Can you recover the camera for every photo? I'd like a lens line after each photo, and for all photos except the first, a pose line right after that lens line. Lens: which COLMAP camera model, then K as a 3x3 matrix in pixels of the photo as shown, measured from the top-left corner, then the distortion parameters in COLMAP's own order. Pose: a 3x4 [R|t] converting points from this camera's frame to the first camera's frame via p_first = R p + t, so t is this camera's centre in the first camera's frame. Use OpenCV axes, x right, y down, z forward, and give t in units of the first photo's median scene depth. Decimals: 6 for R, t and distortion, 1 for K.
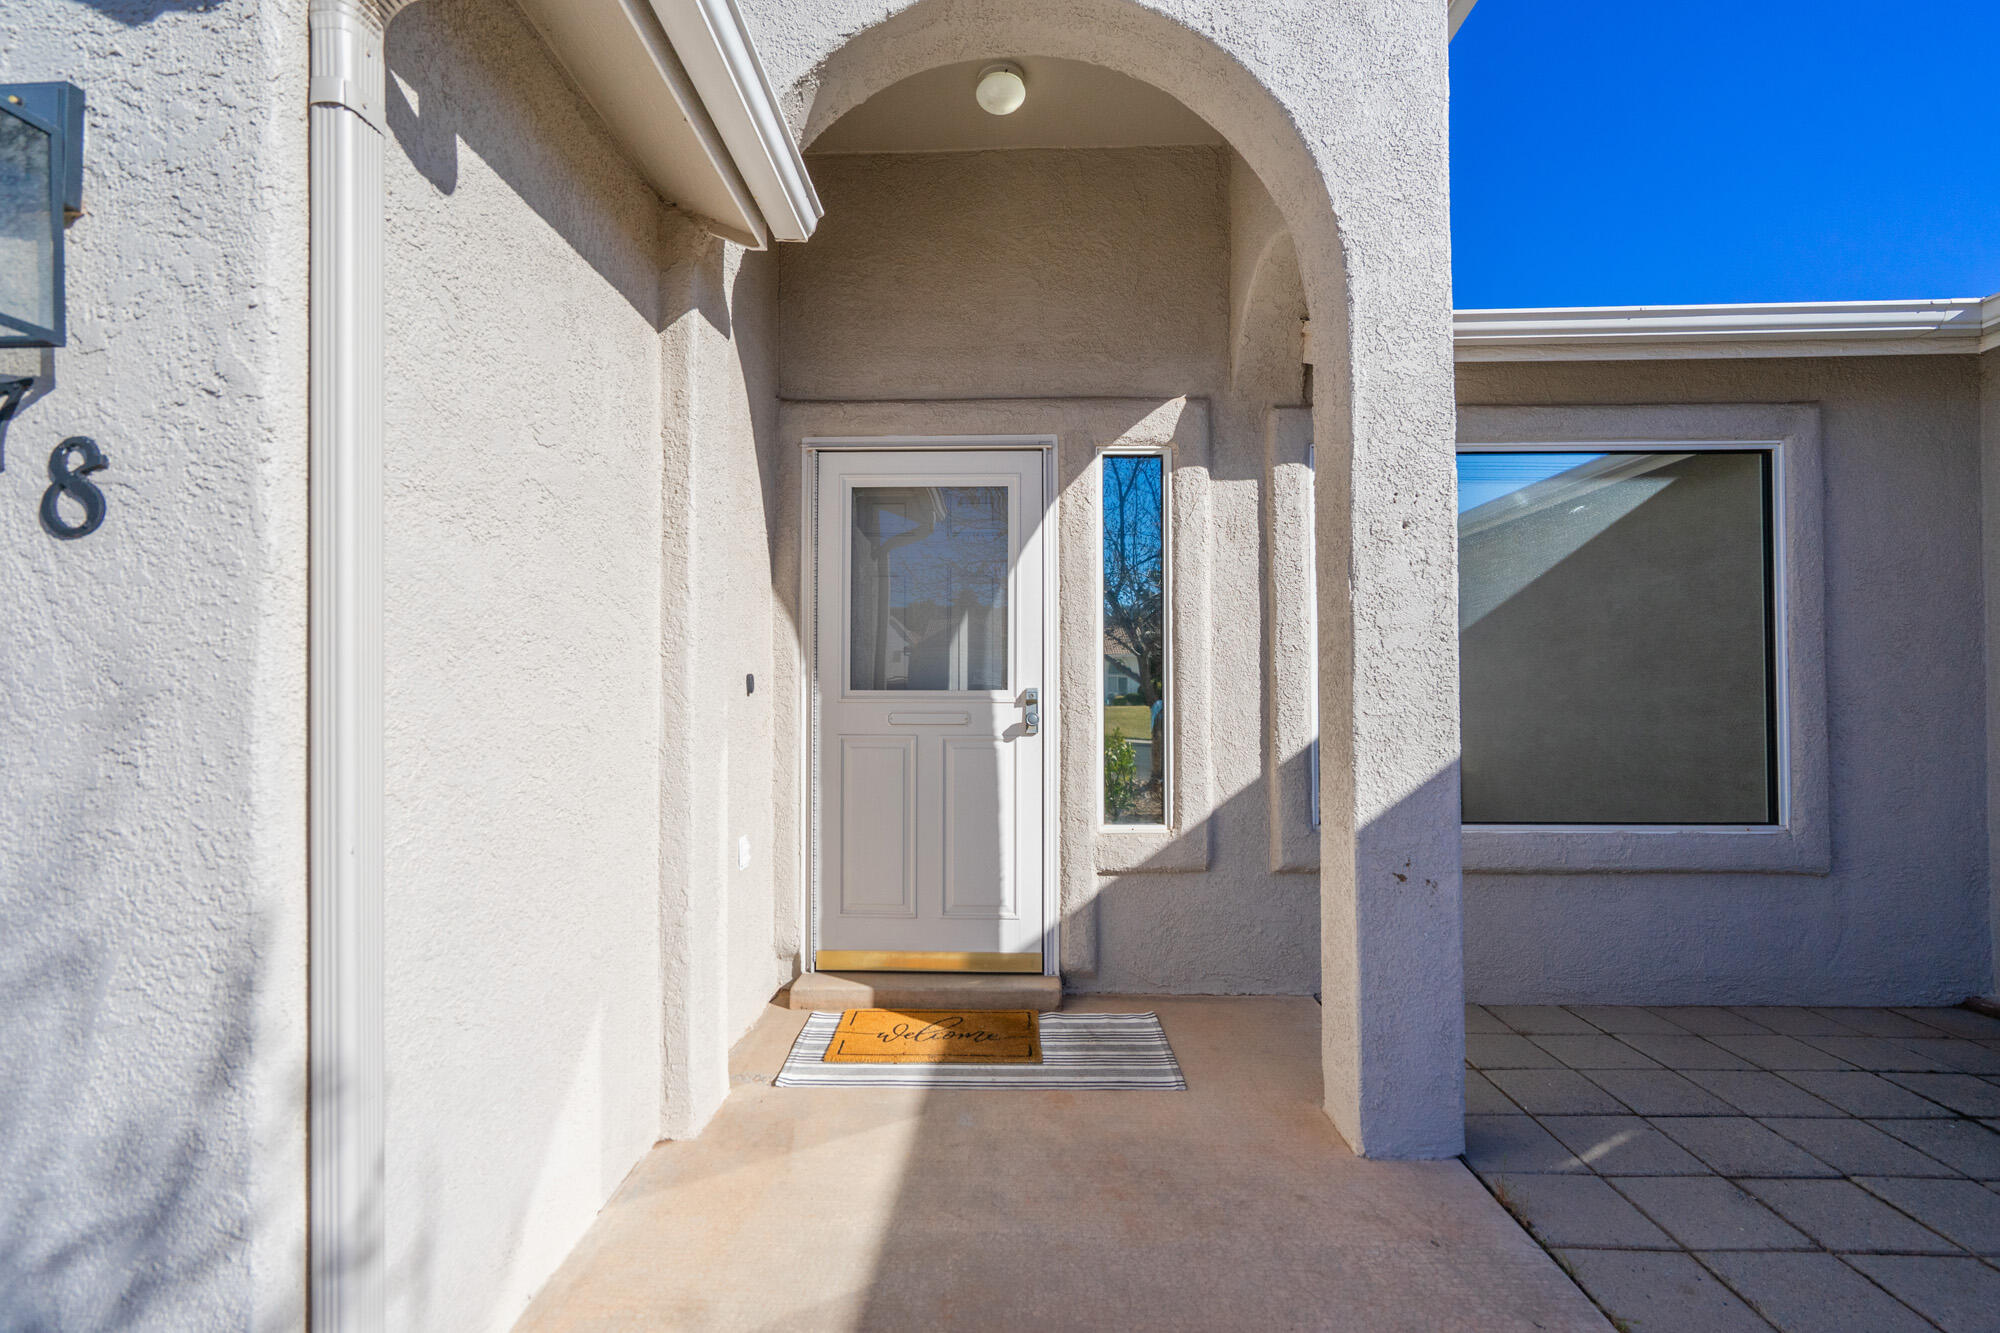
lens RADIAL K [[914.1, 0, 999.1], [0, 914.1, 683.9], [0, 0, 1]] dist [-0.003087, 0.001267]
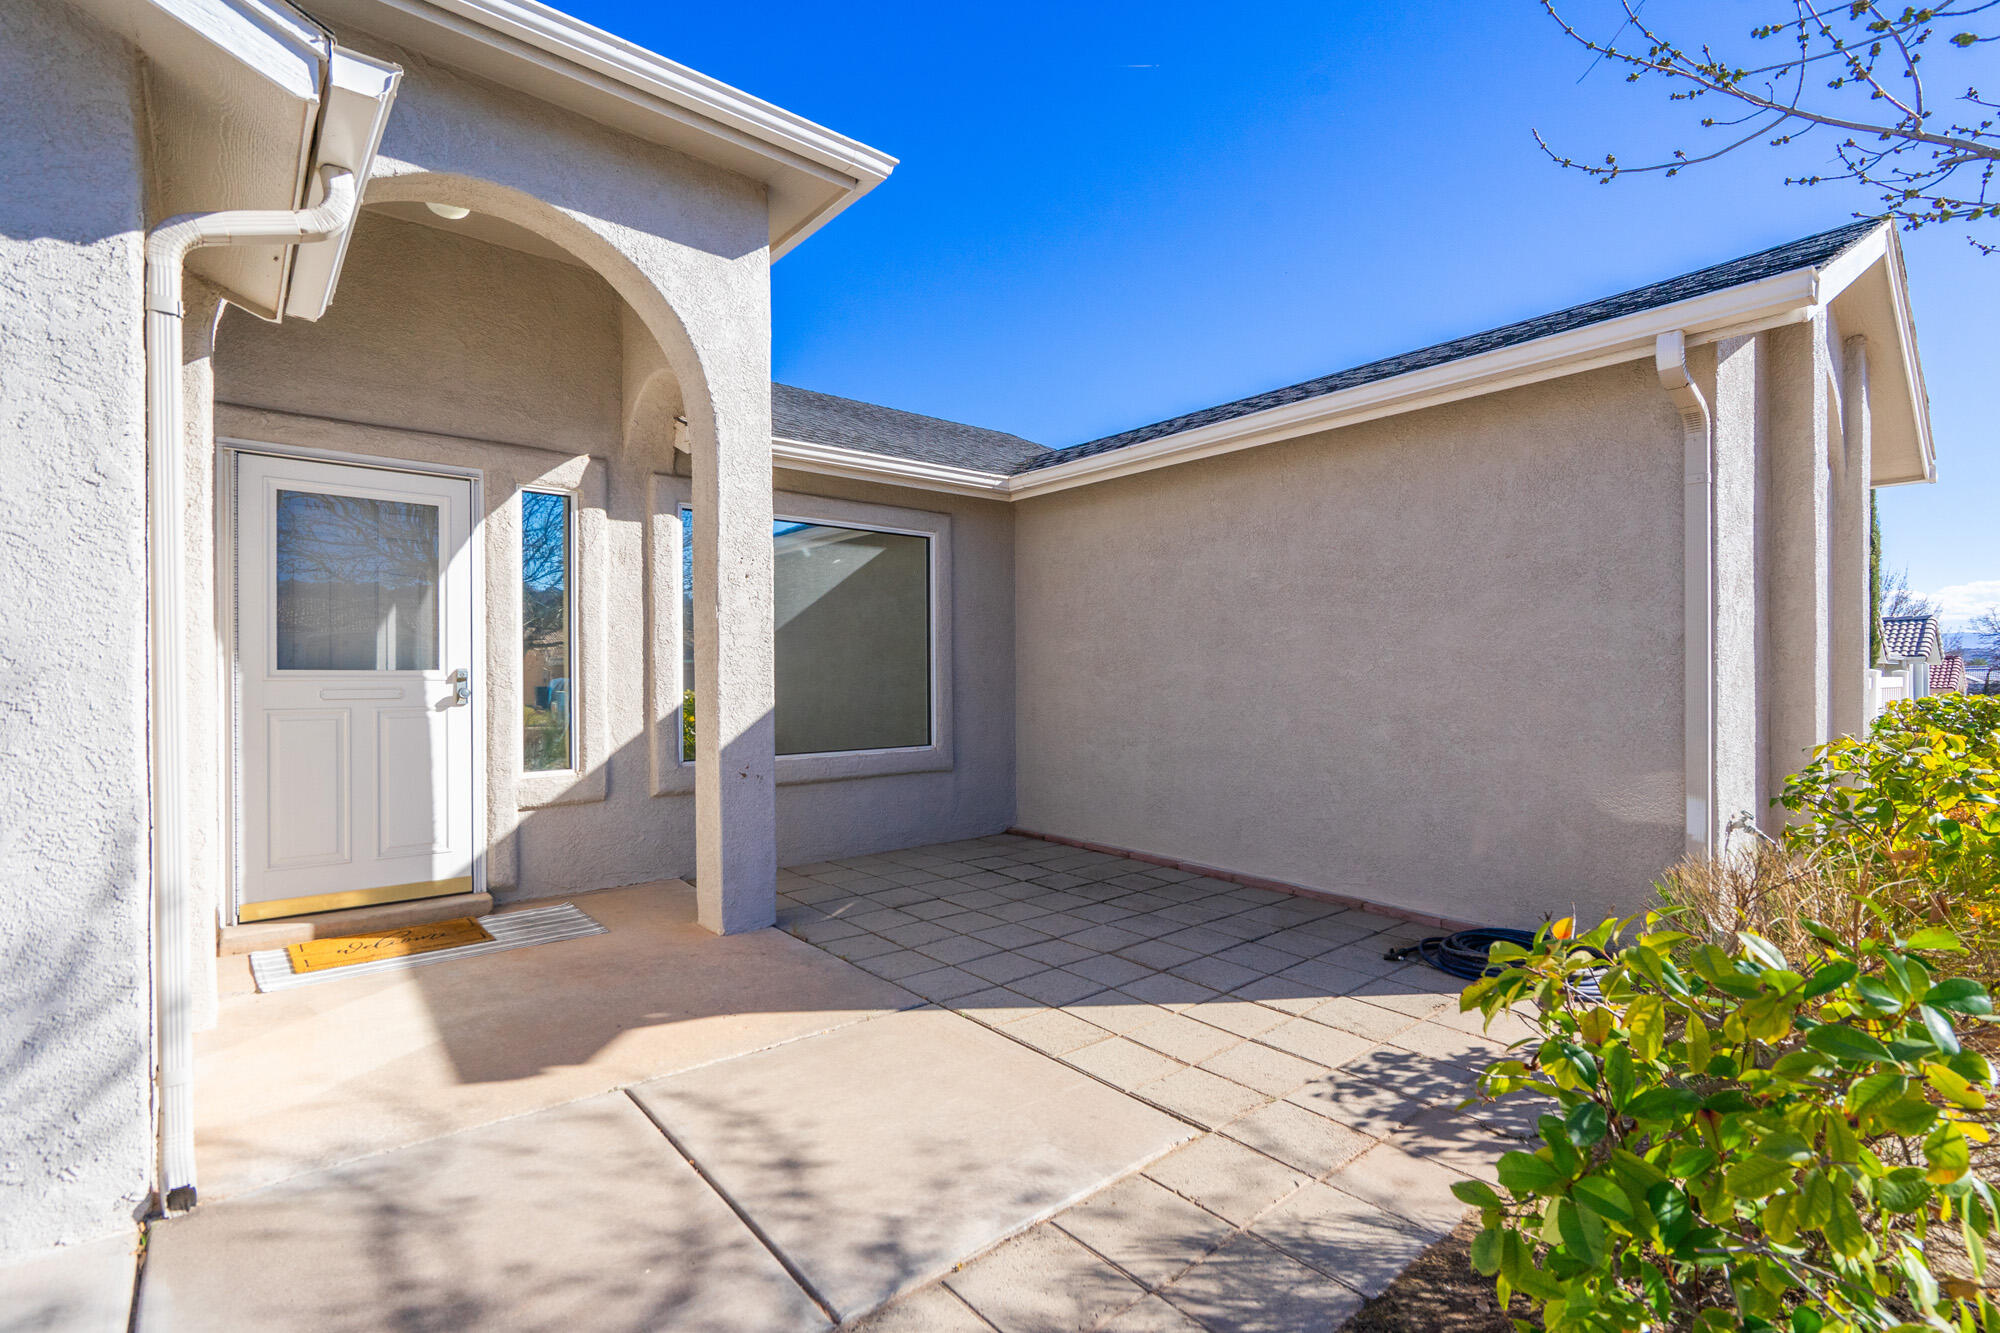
lens RADIAL K [[925.7, 0, 996.5], [0, 925.7, 663.9], [0, 0, 1]] dist [-0.002757, 0.000322]
pose [[0.753018, 0.006543, 0.657967, -0.258042], [-0.003347, 0.999976, -0.006114, 0.003649], [-0.657991, 0.002401, 0.753022, -0.465958]]
